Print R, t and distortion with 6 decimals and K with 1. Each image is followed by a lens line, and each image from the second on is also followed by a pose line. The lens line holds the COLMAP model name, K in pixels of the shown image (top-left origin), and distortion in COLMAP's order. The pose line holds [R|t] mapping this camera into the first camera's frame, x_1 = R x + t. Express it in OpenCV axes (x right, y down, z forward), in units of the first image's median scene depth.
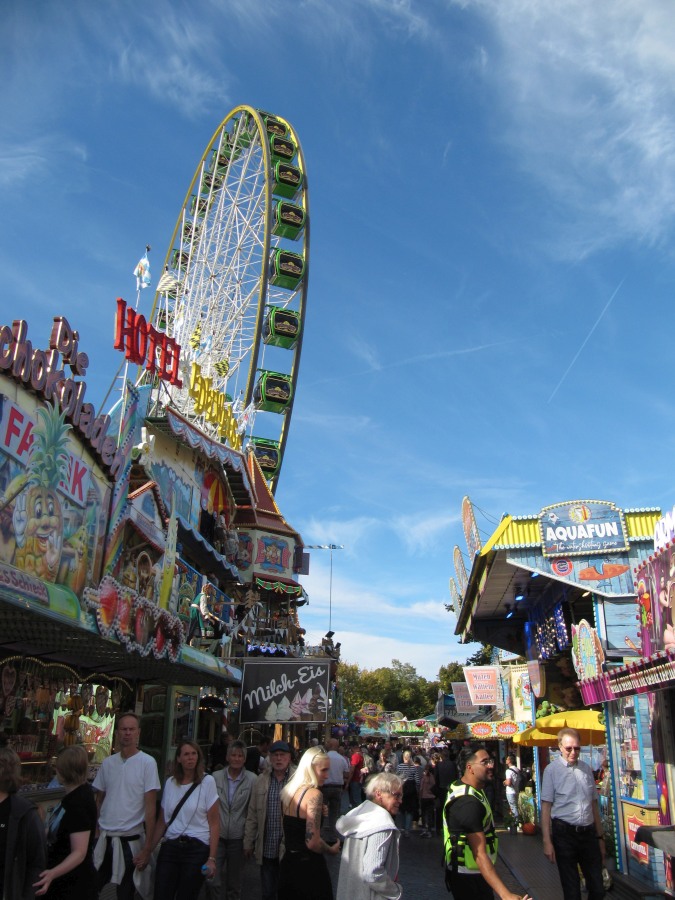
lens RADIAL K [[809.7, 0, 337.5], [0, 809.7, 450.0], [0, 0, 1]] dist [-0.001990, -0.000824]
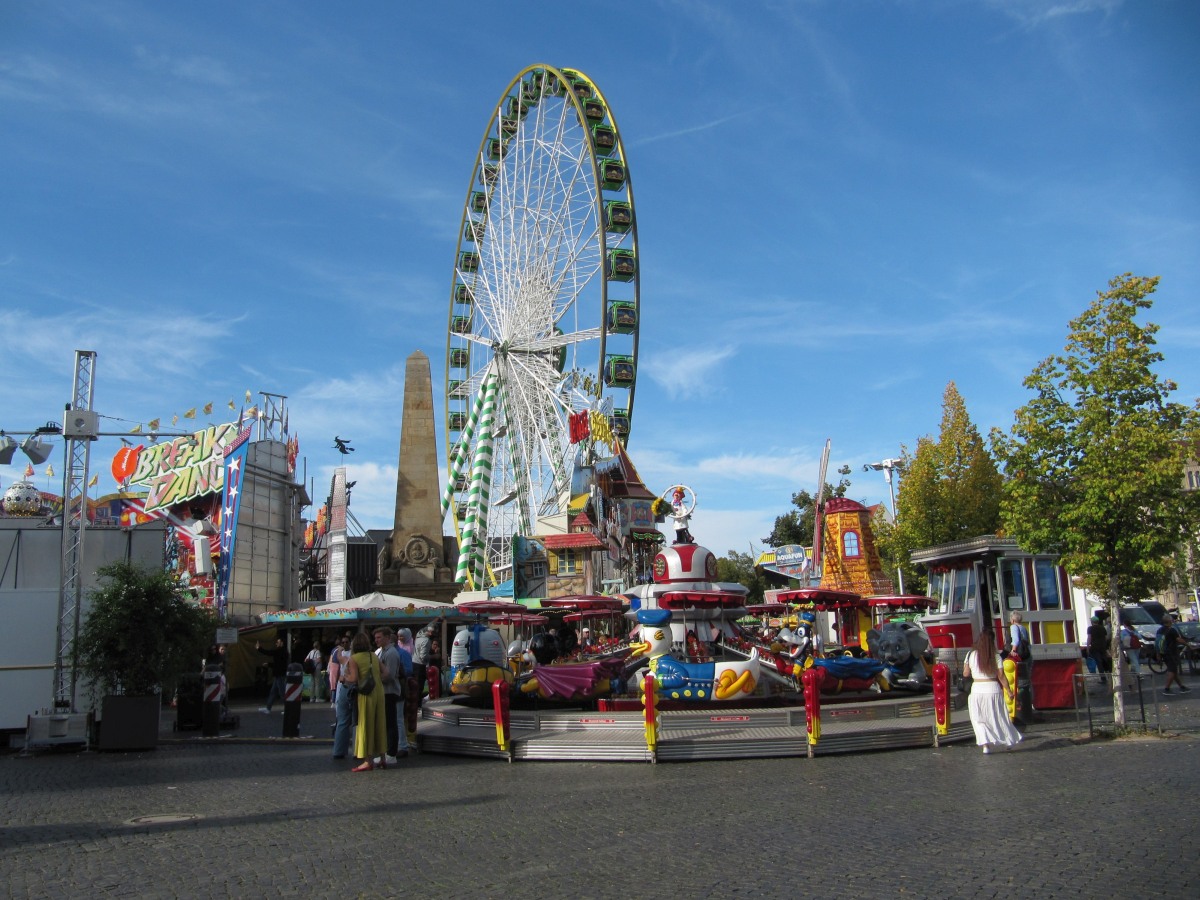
lens RADIAL K [[977.9, 0, 600.0], [0, 977.9, 450.0], [0, 0, 1]] dist [0.001194, 0.000153]
pose [[0.995706, -0.071453, -0.058854, -0.030374], [0.079742, 0.984961, 0.153272, -0.191788], [0.047017, -0.157307, 0.986430, -0.535384]]
